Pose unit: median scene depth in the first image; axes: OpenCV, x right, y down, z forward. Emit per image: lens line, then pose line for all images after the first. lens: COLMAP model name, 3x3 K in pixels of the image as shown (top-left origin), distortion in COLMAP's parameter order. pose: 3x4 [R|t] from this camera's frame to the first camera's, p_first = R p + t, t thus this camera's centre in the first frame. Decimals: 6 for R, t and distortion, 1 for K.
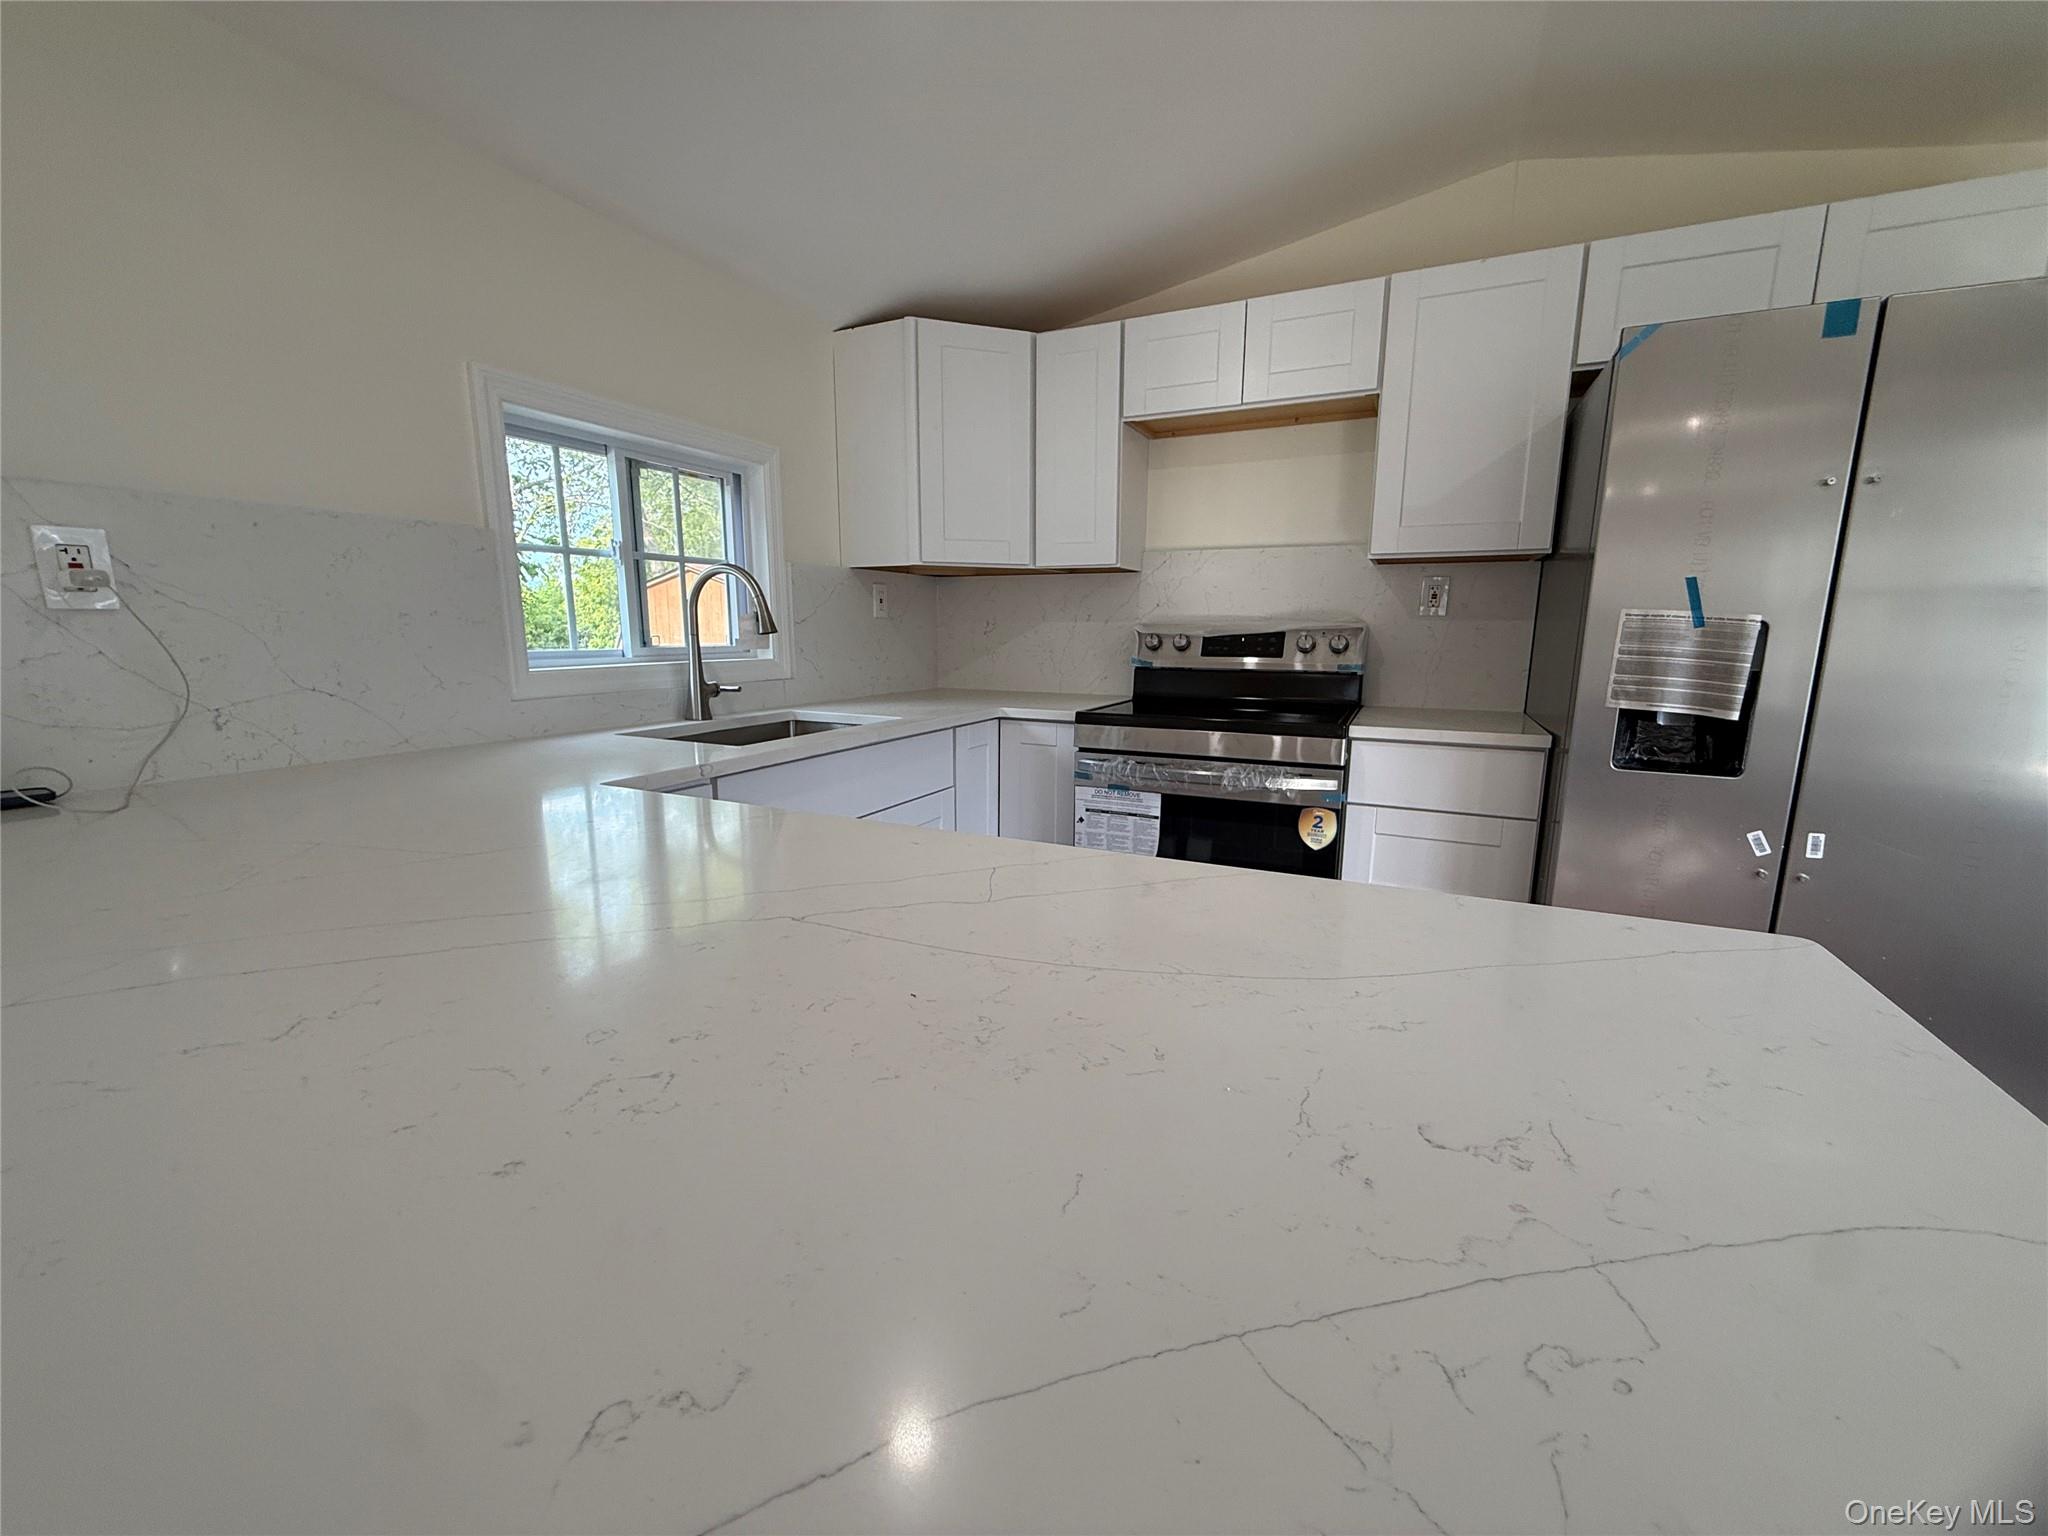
lens RADIAL K [[818.2, 0, 1018.8], [0, 818.2, 768.1], [0, 0, 1]] dist [0.000117, 0.000085]
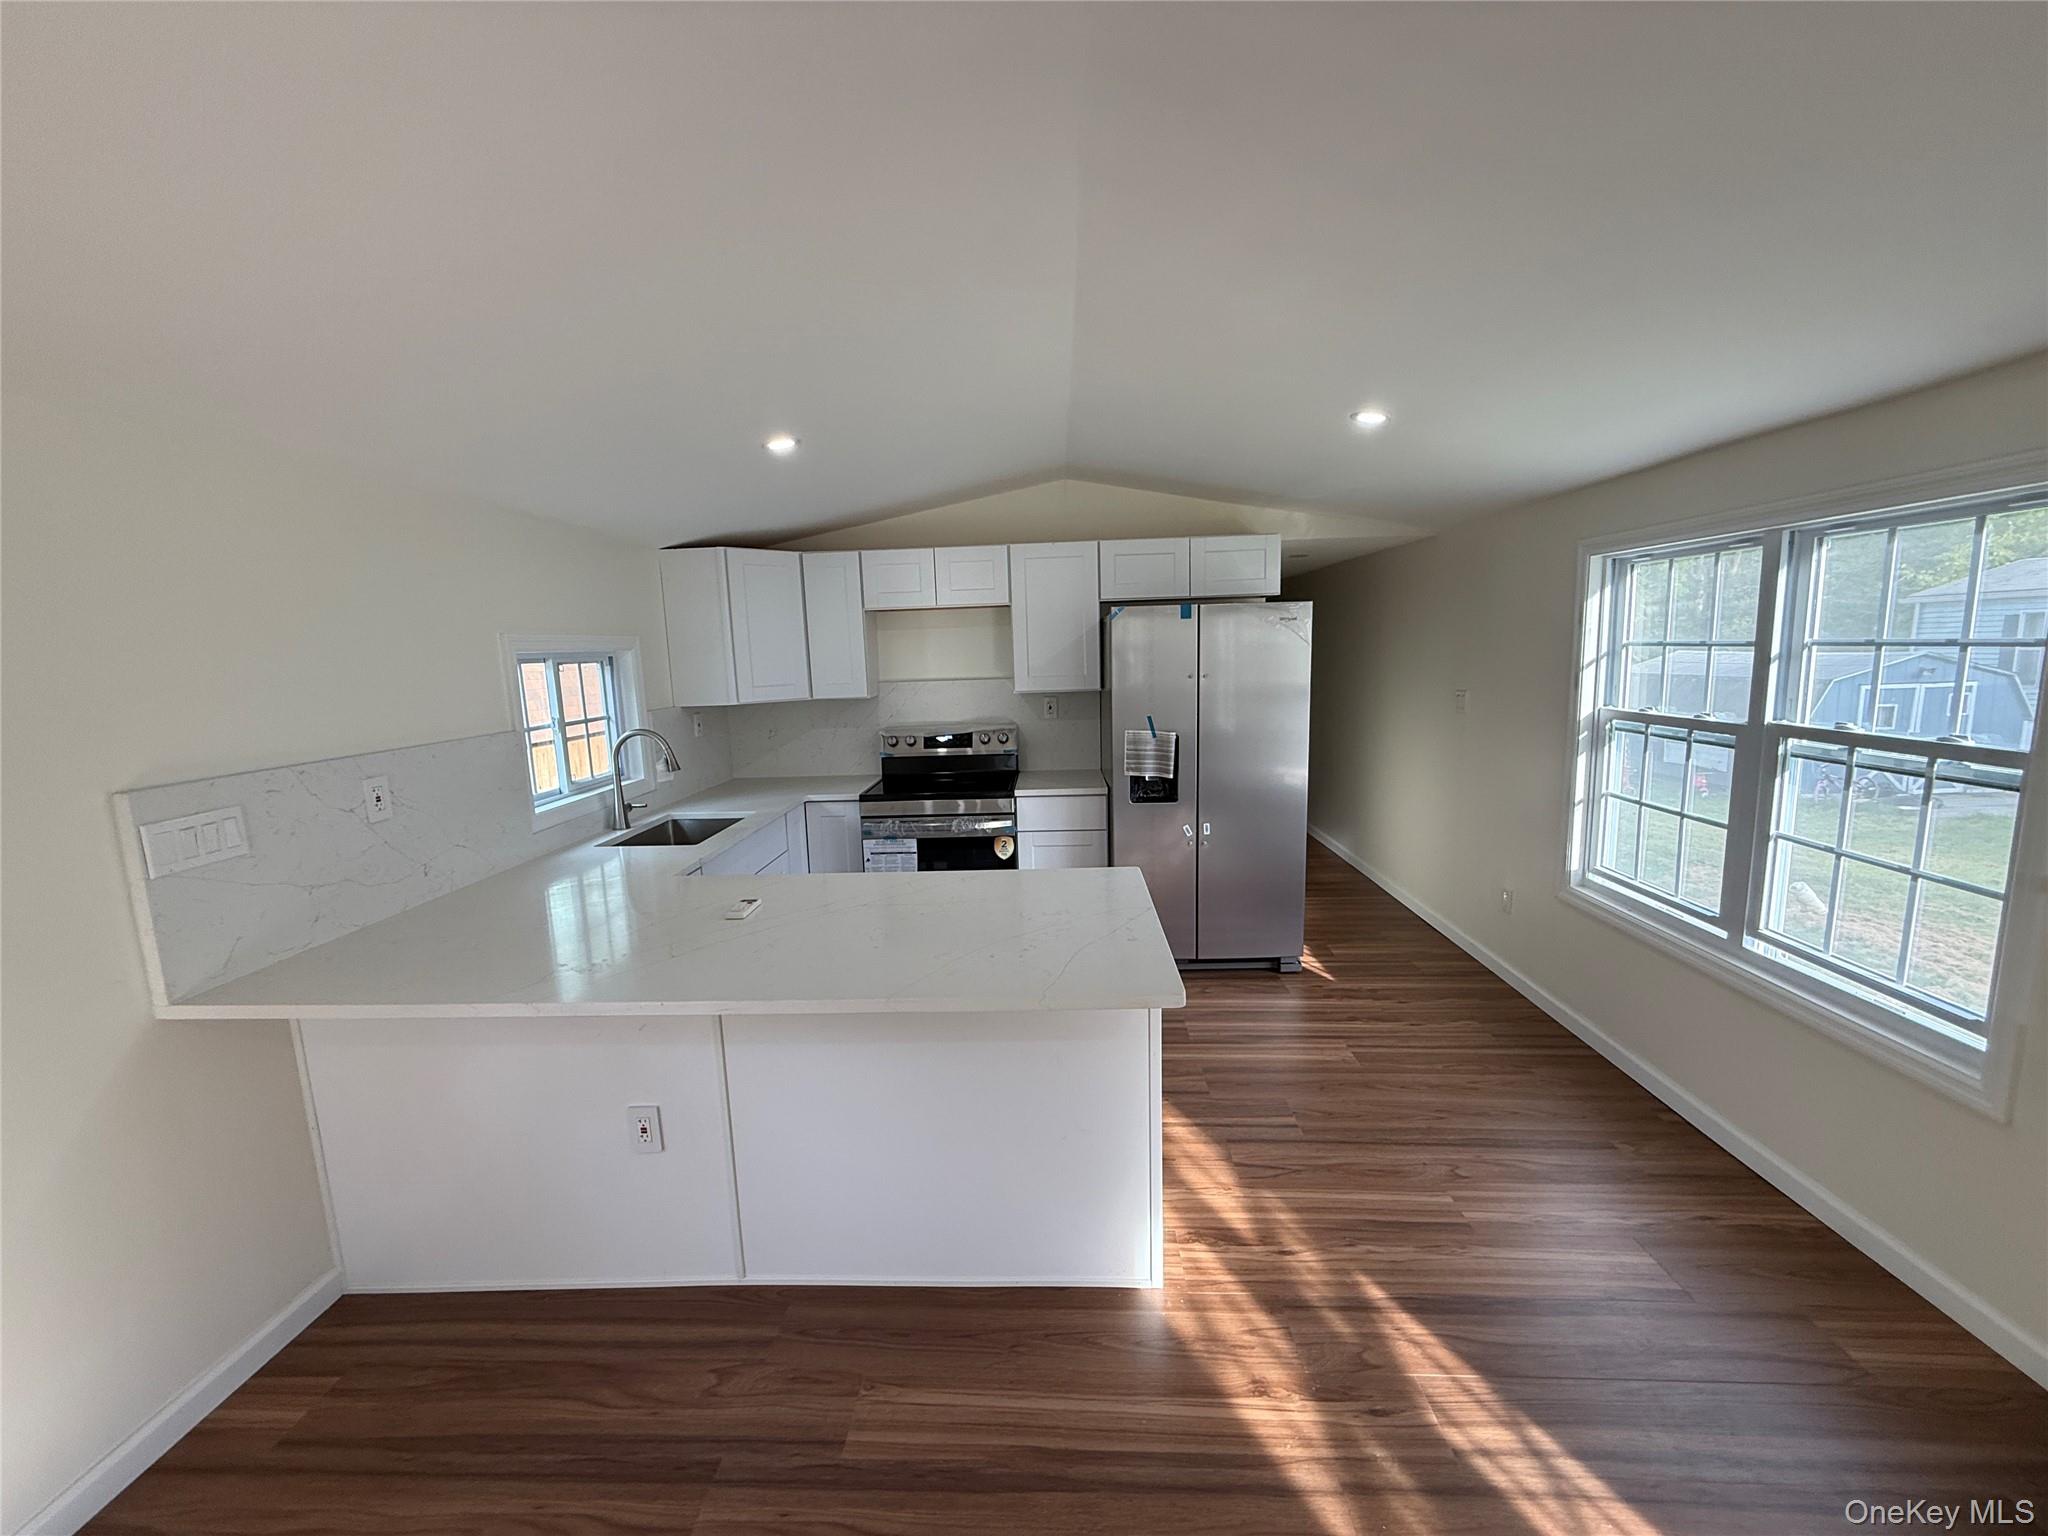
lens RADIAL K [[818.2, 0, 1020.0], [0, 818.2, 769.7], [0, 0, 1]] dist [0.000117, 0.000085]
pose [[0.917616, -0.091783, 0.386726, -0.273514], [0.103207, 0.994621, -0.008830, -0.074167], [-0.383835, 0.048015, 0.922152, -0.659328]]
